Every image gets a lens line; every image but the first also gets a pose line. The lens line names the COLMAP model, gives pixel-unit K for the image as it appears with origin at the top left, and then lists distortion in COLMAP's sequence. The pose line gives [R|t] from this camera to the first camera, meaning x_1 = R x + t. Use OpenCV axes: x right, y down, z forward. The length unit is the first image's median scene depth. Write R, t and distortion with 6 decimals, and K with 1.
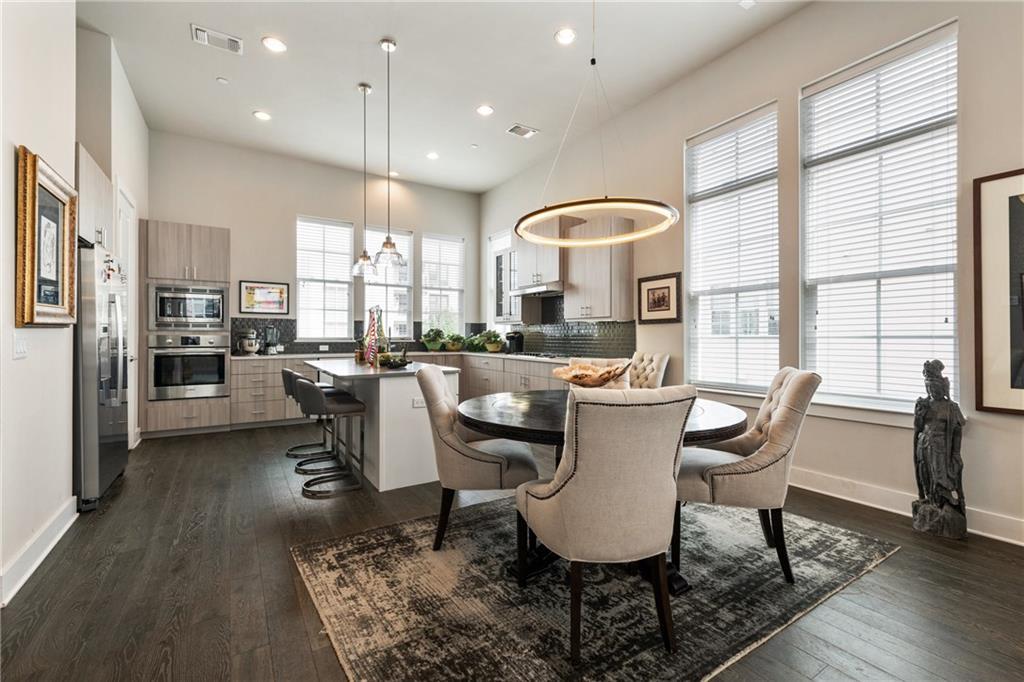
lens RADIAL K [[444.0, 0, 520.0], [0, 444.0, 337.9], [0, 0, 1]] dist [-0.000396, 0.000380]
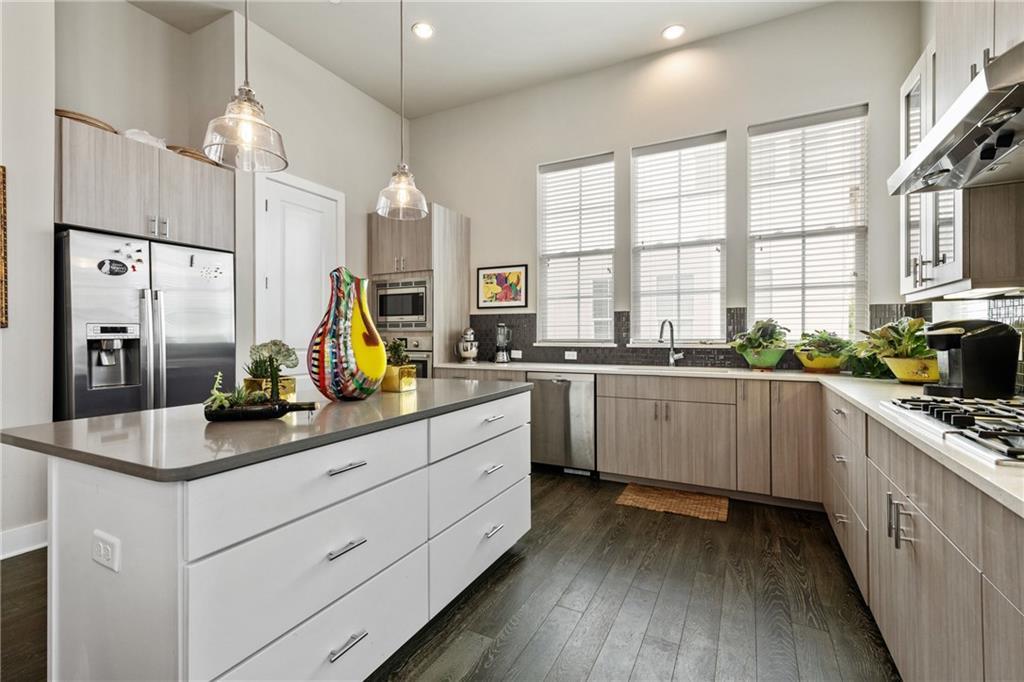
lens RADIAL K [[489.9, 0, 502.0], [0, 489.9, 332.8], [0, 0, 1]] dist [0.035335, -0.000268]
pose [[0.471166, -0.009855, -0.881990, 0.177428], [-0.002184, 0.999921, -0.012340, -0.002099], [0.882042, 0.007741, 0.471107, 0.669634]]
